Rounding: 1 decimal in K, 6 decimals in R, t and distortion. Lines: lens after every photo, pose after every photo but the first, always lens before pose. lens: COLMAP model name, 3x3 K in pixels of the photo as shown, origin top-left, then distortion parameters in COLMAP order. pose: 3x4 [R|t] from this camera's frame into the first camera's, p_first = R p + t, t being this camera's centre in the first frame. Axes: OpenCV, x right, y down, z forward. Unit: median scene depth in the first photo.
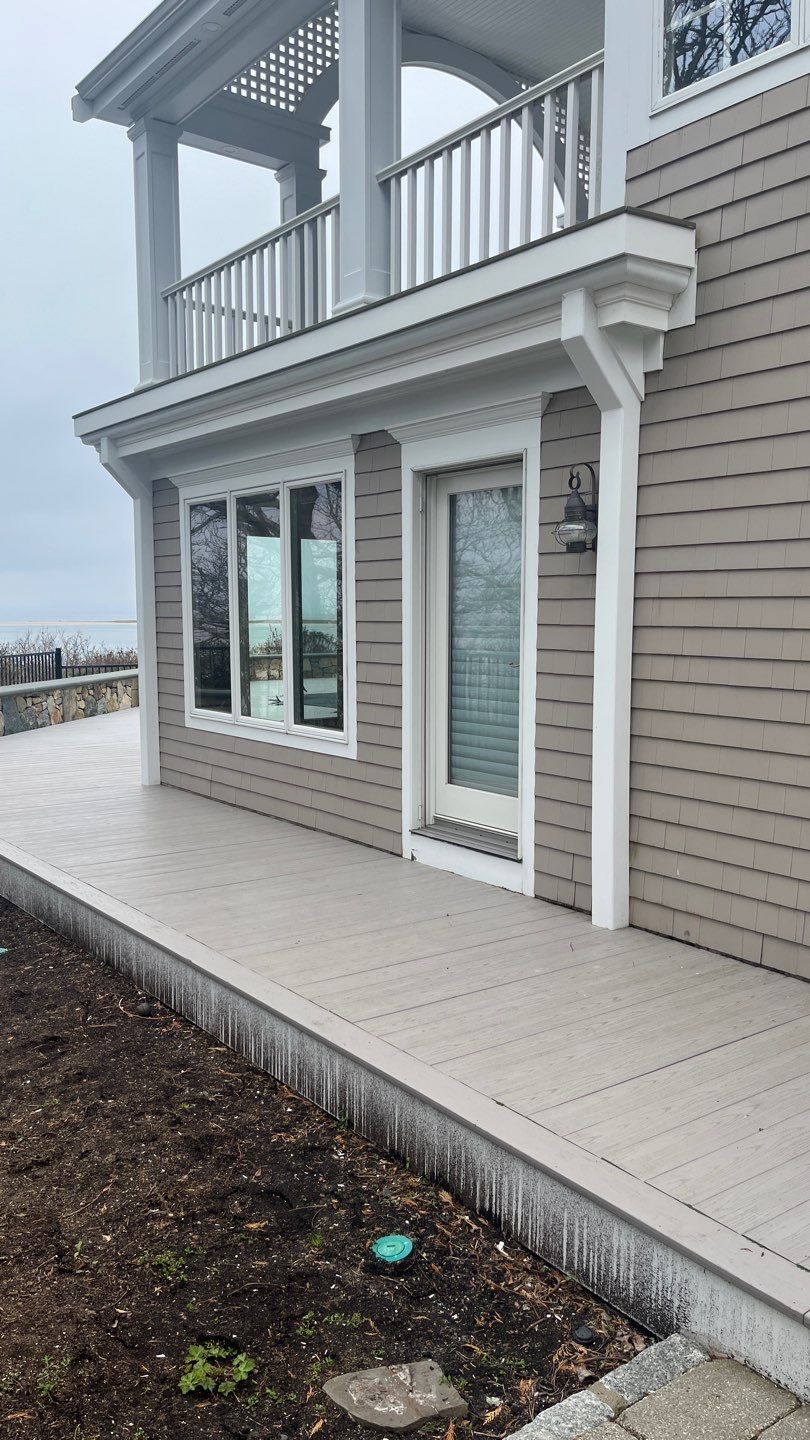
lens RADIAL K [[1086.0, 0, 409.4], [0, 1086.0, 713.9], [0, 0, 1]] dist [0.051621, -0.056480]
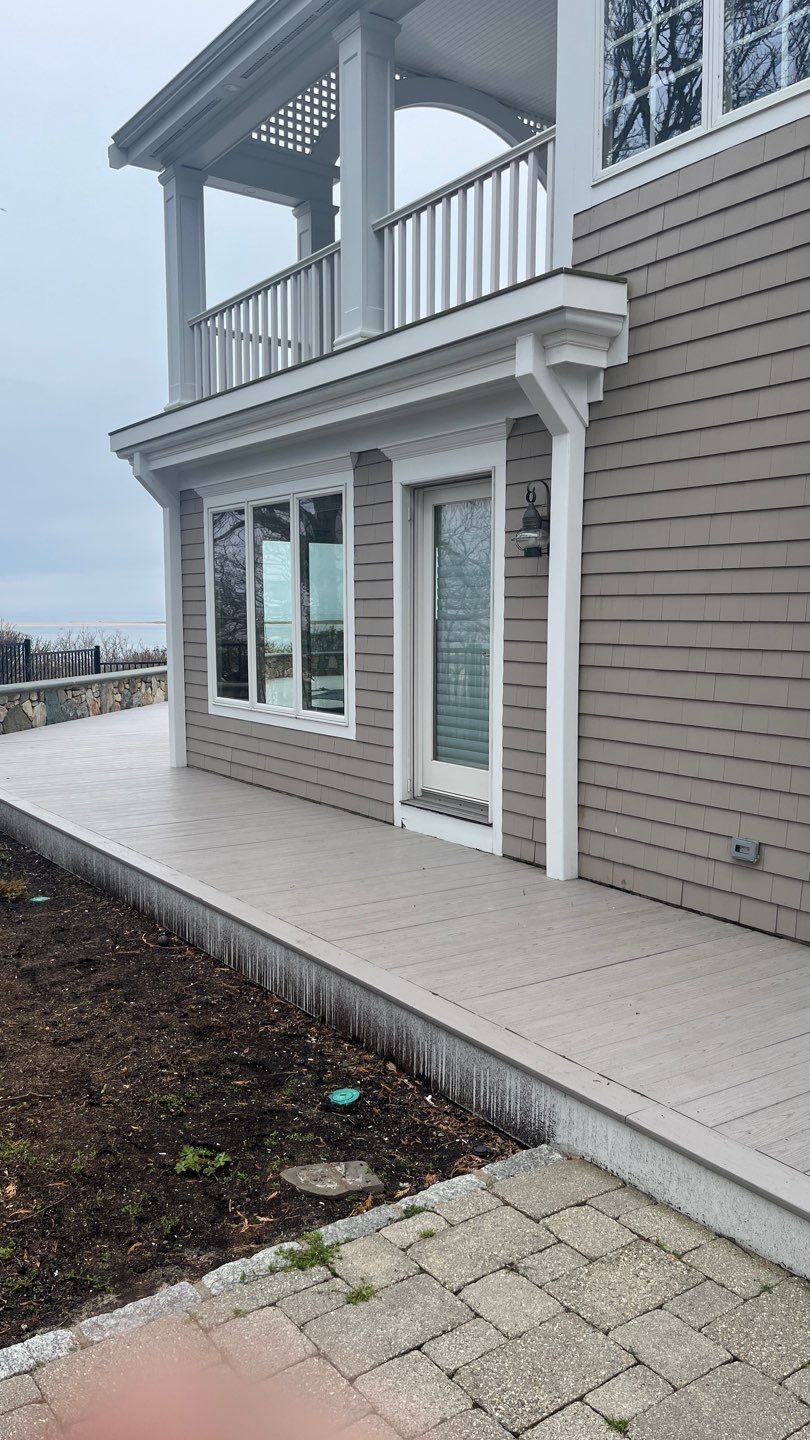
lens RADIAL K [[1086.0, 0, 403.8], [0, 1086.0, 712.5], [0, 0, 1]] dist [0.051621, -0.056480]
pose [[0.999262, 0.002330, -0.038352, 0.062240], [-0.002400, 0.999996, -0.001780, 0.021607], [0.038347, 0.001870, 0.999263, -0.173449]]
